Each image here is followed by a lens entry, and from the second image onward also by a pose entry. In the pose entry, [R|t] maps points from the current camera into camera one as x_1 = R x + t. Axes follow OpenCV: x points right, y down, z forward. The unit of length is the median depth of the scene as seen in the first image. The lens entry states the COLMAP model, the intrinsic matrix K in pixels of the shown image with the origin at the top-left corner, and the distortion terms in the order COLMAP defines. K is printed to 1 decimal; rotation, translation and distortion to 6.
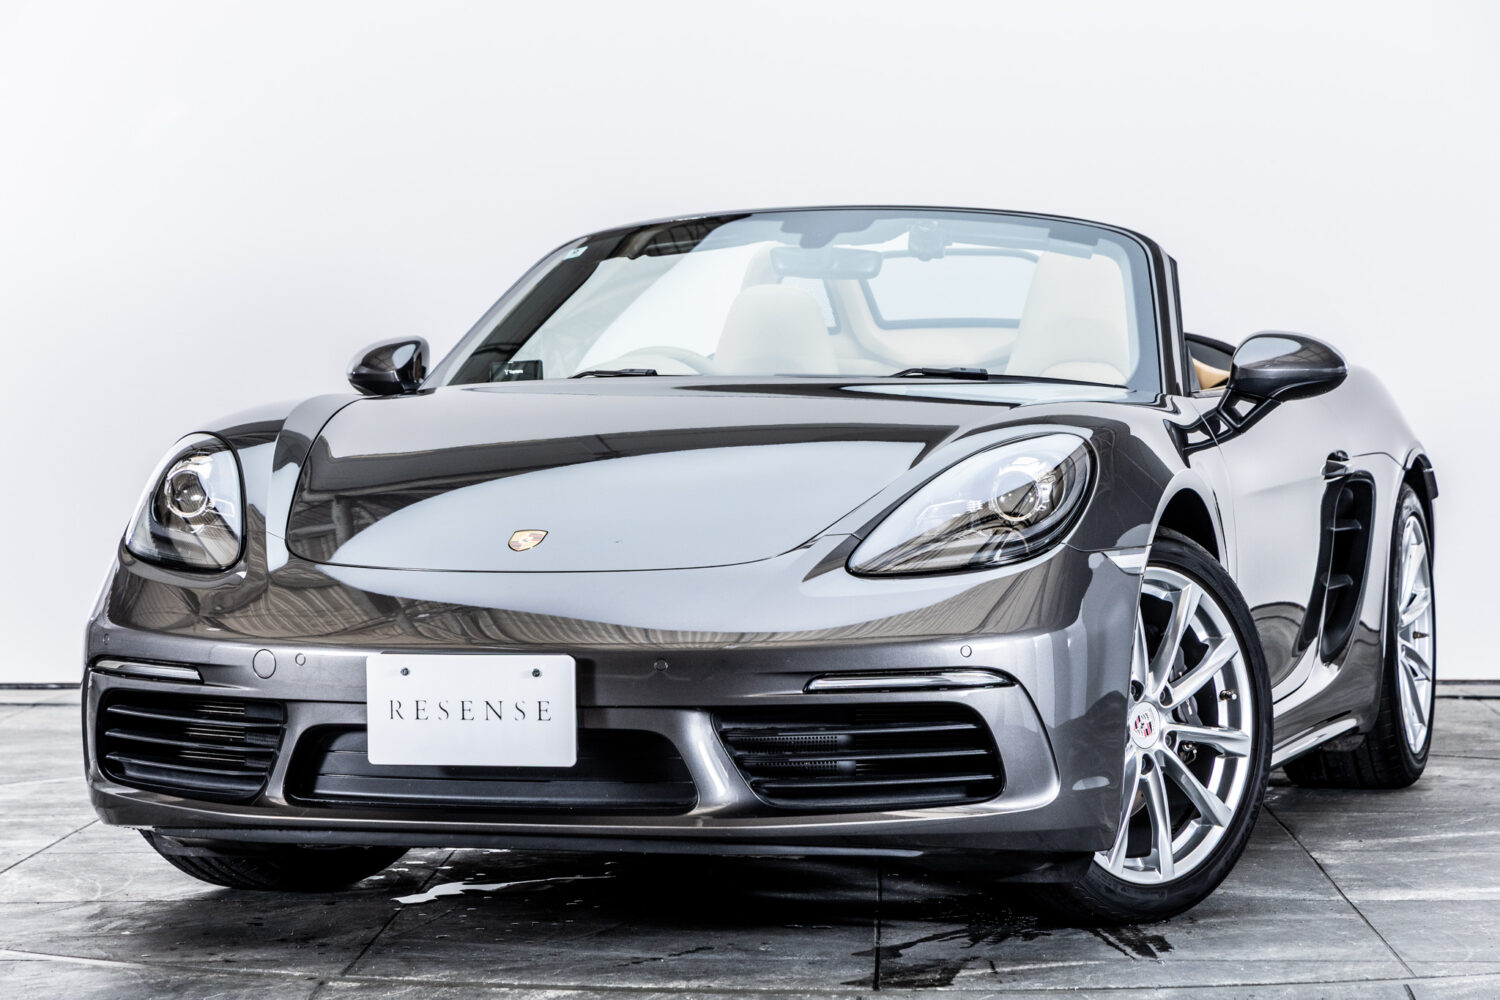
lens RADIAL K [[4798.8, 0, 735.7], [0, 4798.8, 485.0], [0, 0, 1]] dist [0.150706, 0.000000]
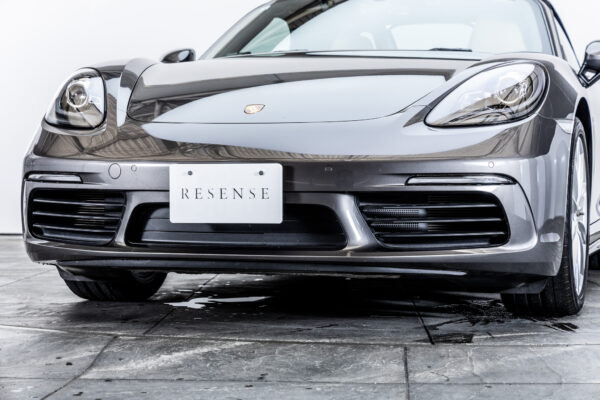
lens RADIAL K [[1493.8, 0, 302.4], [0, 1493.8, 196.9], [0, 0, 1]] dist [0.252821, 0.000000]
pose [[0.999810, 0.009293, 0.017110, -0.034542], [-0.009121, 0.999908, -0.010088, 0.052736], [-0.017202, 0.009930, 0.999803, 0.412097]]
